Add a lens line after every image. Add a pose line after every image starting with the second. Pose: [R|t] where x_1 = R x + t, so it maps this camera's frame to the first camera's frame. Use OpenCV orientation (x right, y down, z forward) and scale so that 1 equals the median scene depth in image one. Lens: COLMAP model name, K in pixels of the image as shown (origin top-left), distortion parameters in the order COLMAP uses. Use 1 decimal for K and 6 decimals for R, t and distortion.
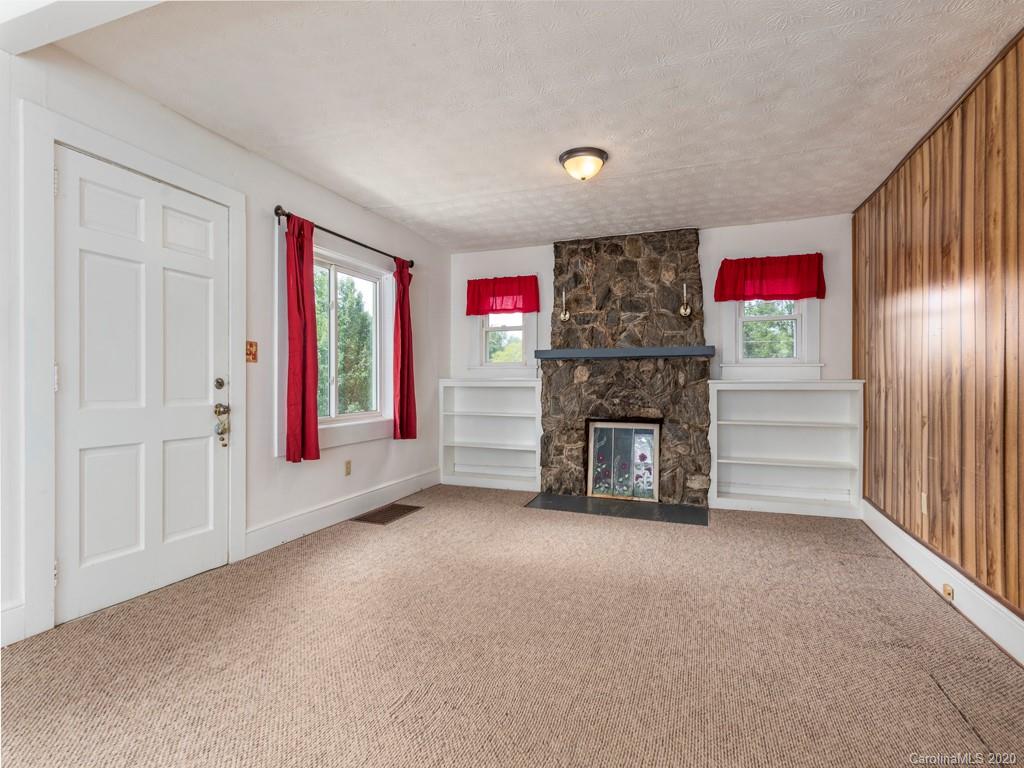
lens RADIAL K [[507.3, 0, 509.2], [0, 507.3, 383.2], [0, 0, 1]] dist [0.000888, 0.000827]
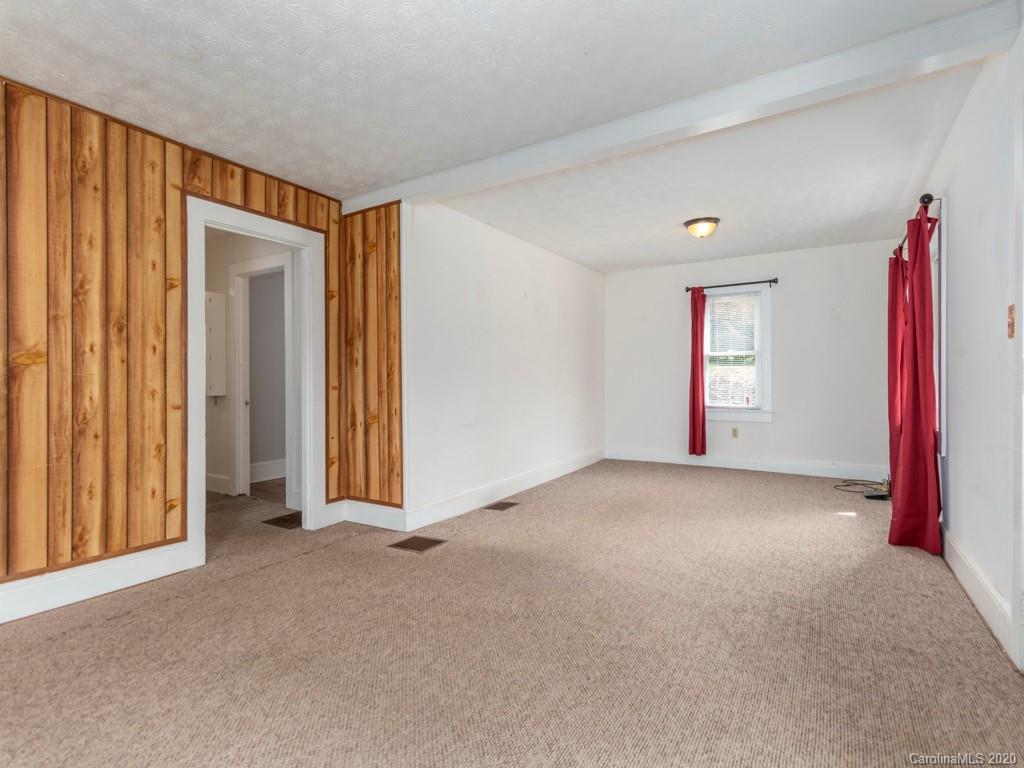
lens RADIAL K [[507.3, 0, 508.0], [0, 507.3, 383.5], [0, 0, 1]] dist [0.000888, 0.000827]
pose [[-0.980629, -0.003878, 0.195835, -0.214474], [-0.003986, 0.999992, -0.000155, 0.006000], [-0.195833, -0.000933, -0.980637, 1.924140]]
